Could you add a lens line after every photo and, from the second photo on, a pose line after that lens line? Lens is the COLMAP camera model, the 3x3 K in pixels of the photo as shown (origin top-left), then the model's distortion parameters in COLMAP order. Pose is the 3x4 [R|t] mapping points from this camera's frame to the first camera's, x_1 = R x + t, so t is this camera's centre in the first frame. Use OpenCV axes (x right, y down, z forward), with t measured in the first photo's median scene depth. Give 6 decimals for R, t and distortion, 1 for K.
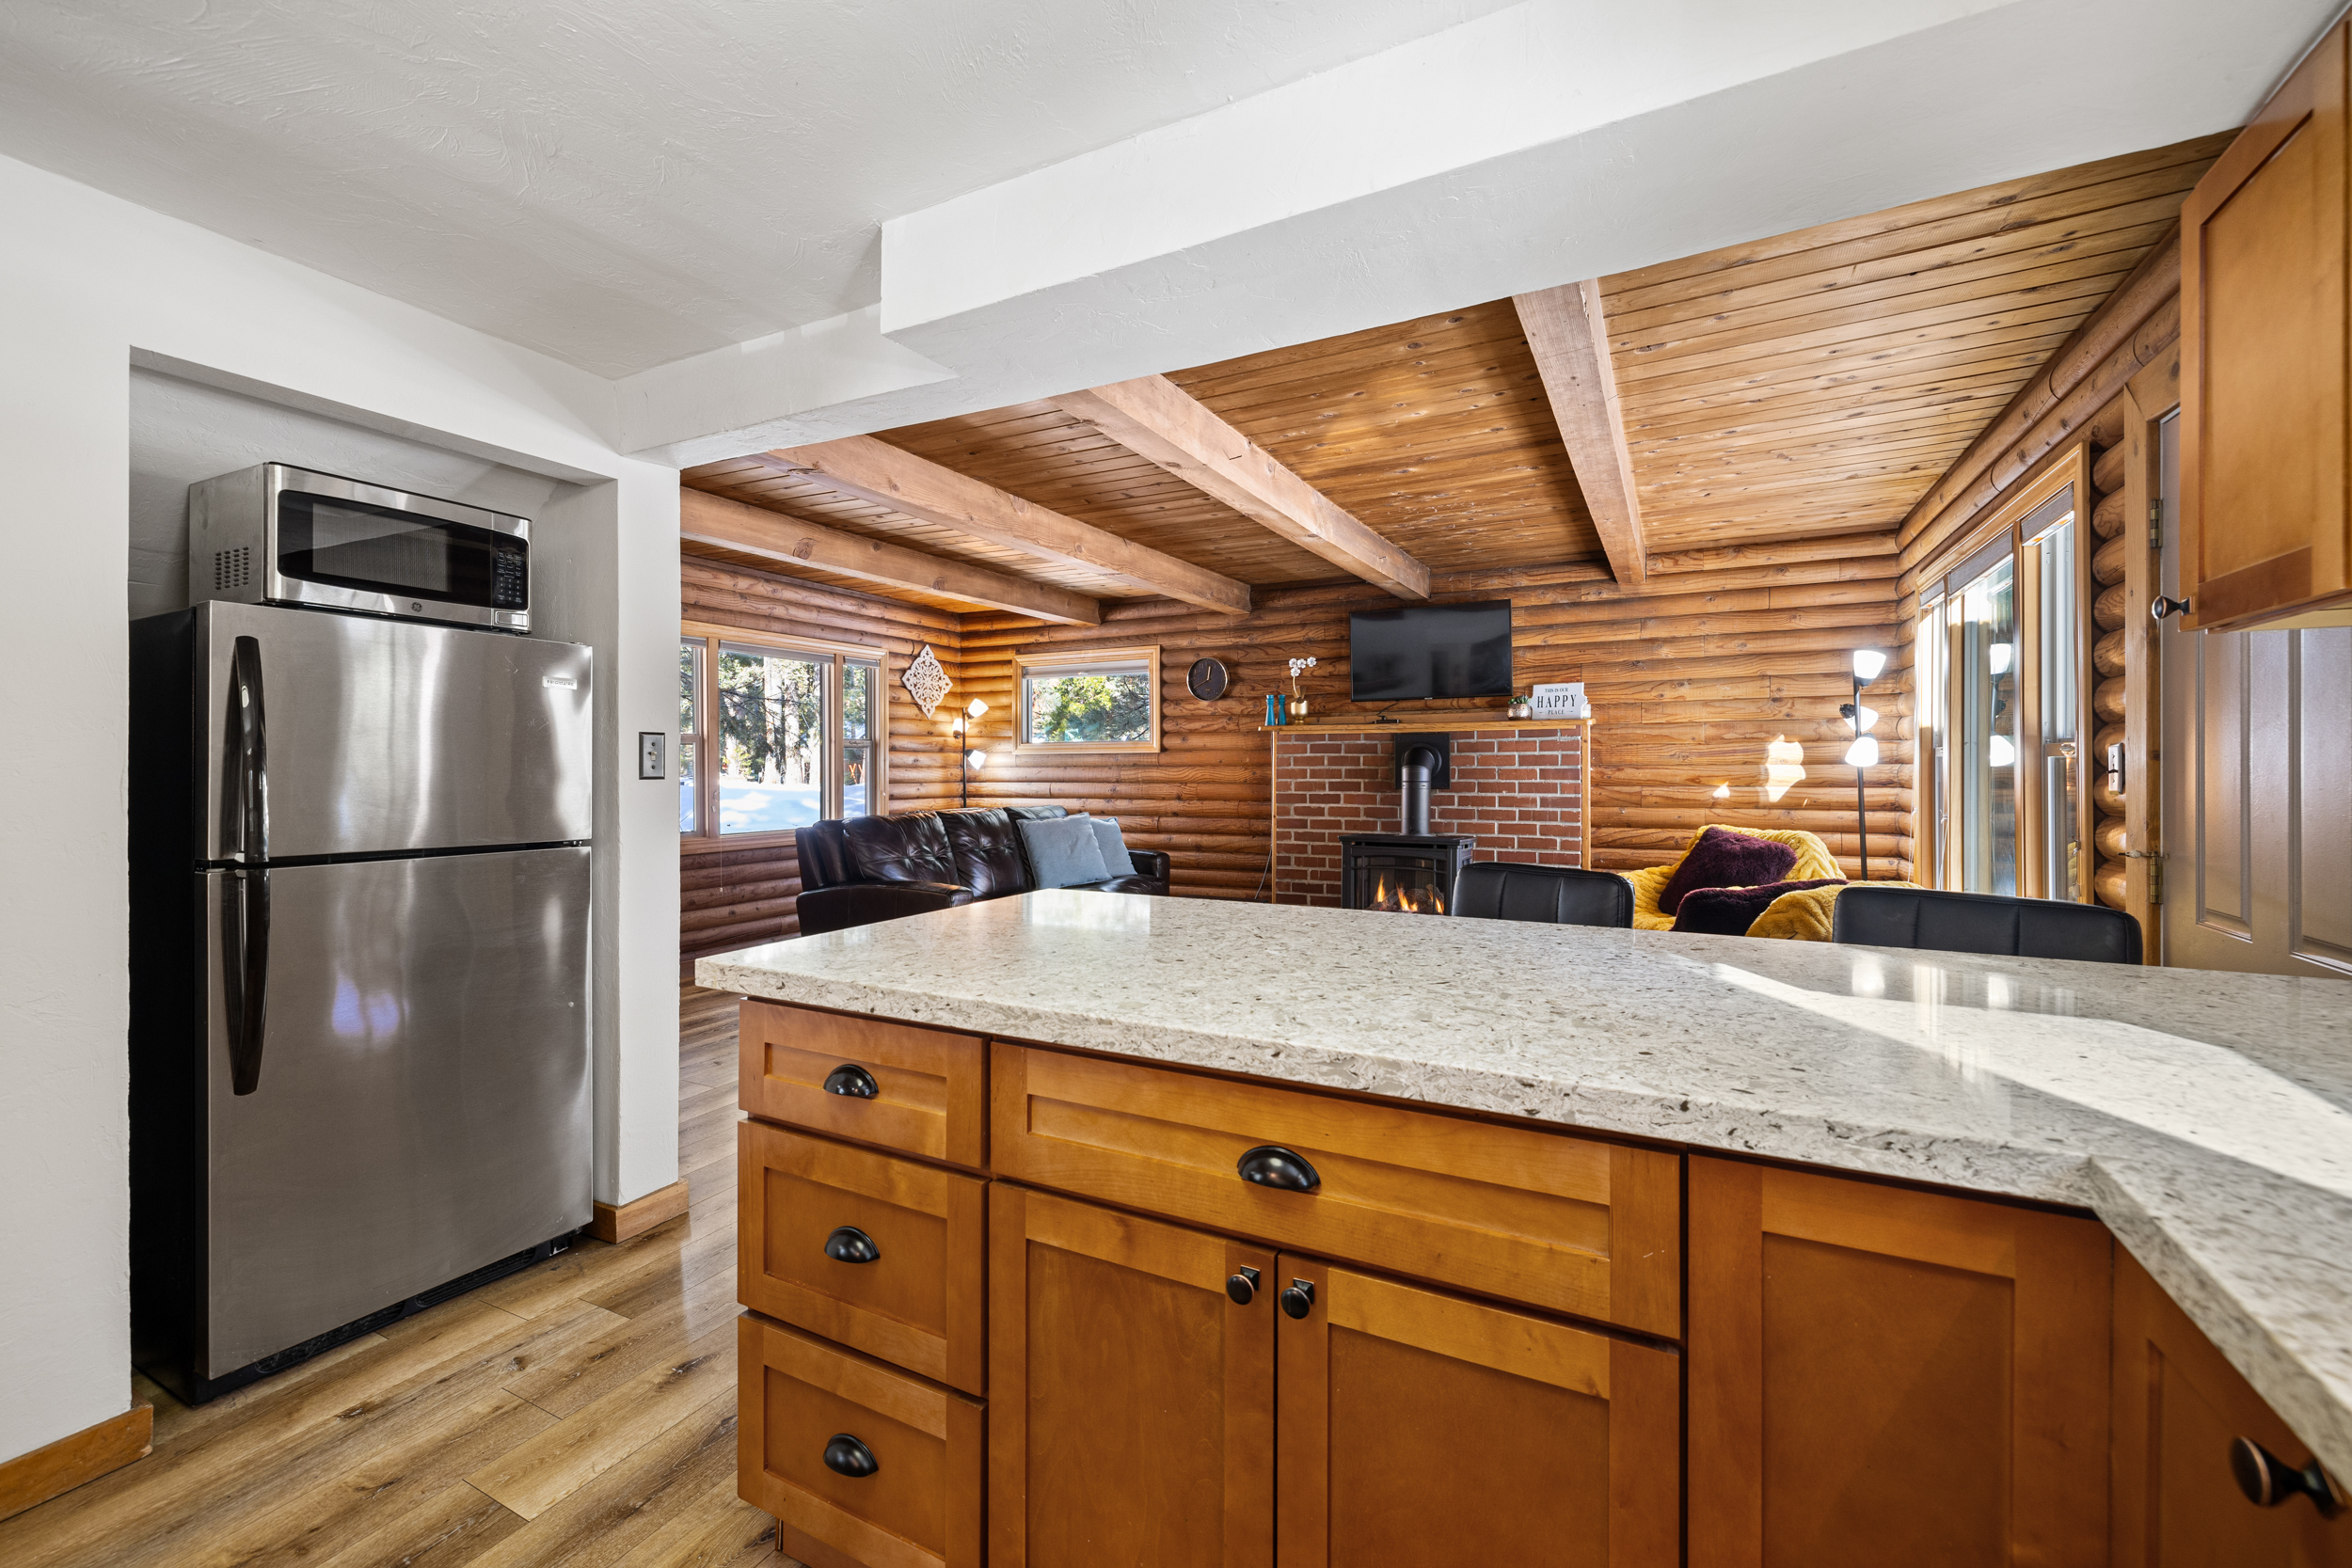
lens RADIAL K [[996.3, 0, 1187.4], [0, 996.3, 774.9], [0, 0, 1]] dist [0.002881, -0.000606]
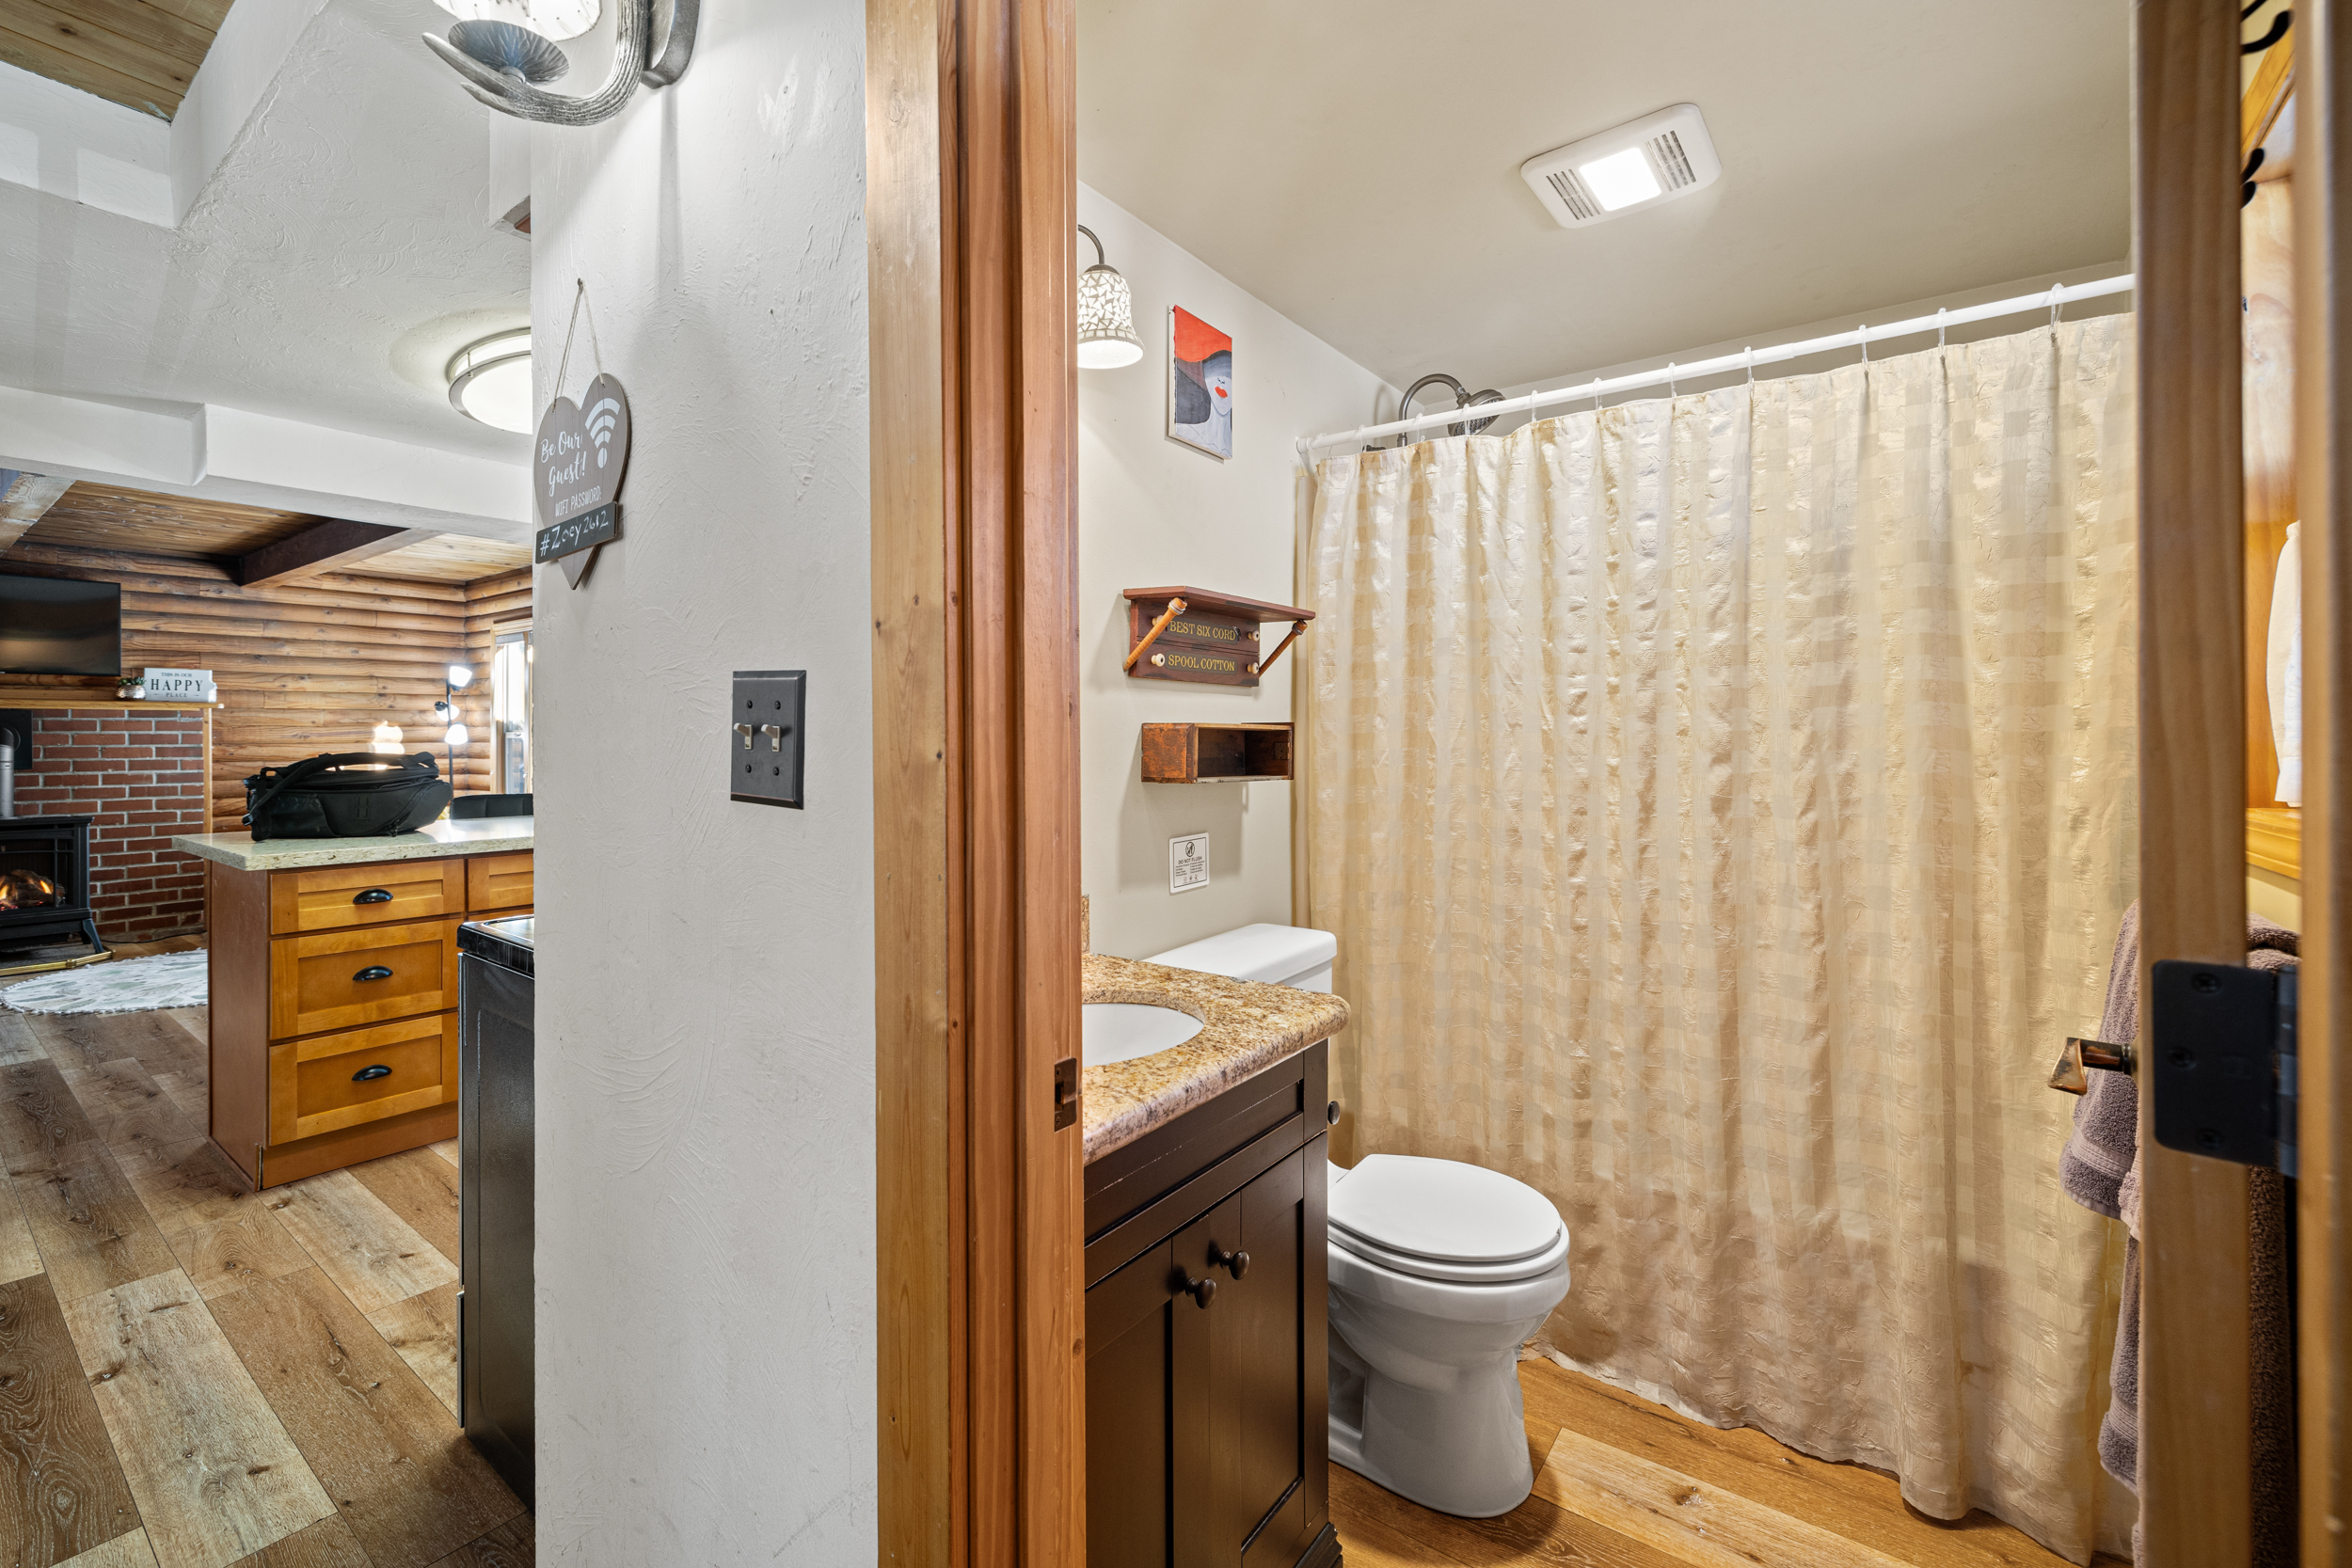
lens RADIAL K [[996.3, 0, 1146.8], [0, 996.3, 743.5], [0, 0, 1]] dist [0.002881, -0.000606]
pose [[0.177433, -0.002717, 0.984129, -0.491264], [0.010485, 0.999945, 0.000870, 0.000109], [-0.984077, 0.010164, 0.177452, -0.227036]]
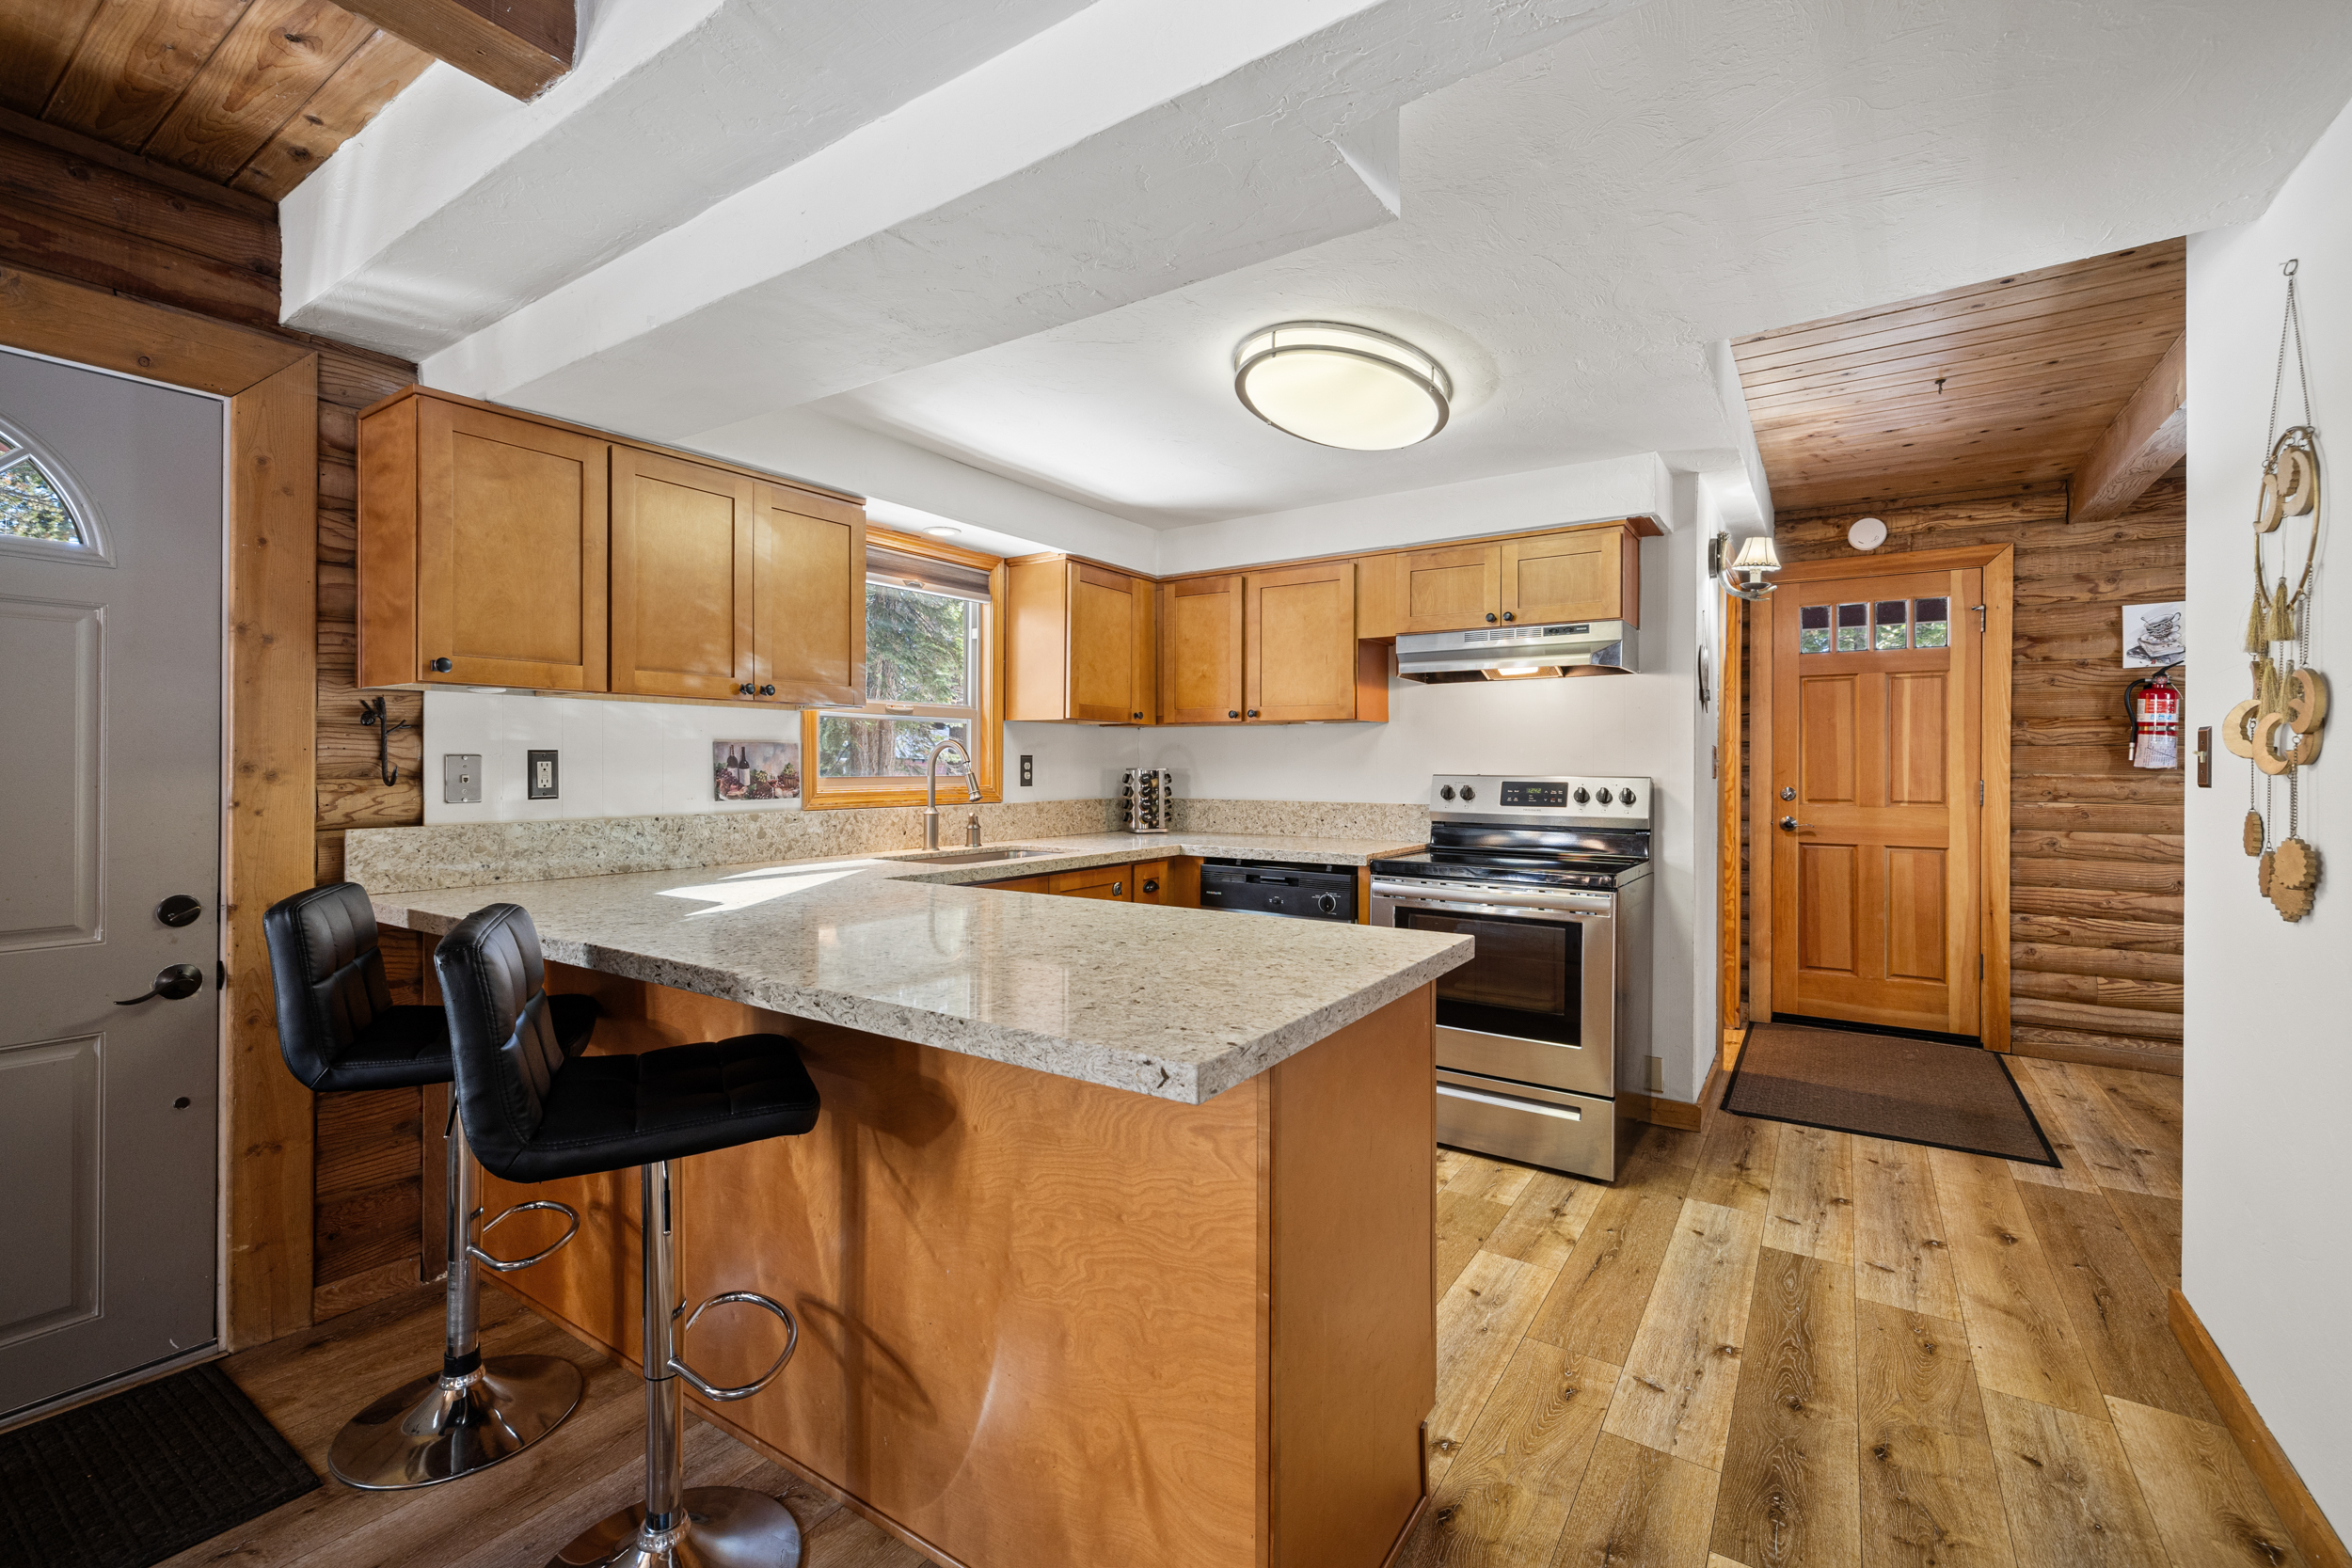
lens RADIAL K [[996.3, 0, 1158.5], [0, 996.3, 759.6], [0, 0, 1]] dist [0.002881, -0.000606]
pose [[-0.992037, -0.001906, 0.125930, -0.067917], [-0.001400, 0.999991, 0.004103, -0.006765], [-0.125937, 0.003894, -0.992031, 0.554978]]
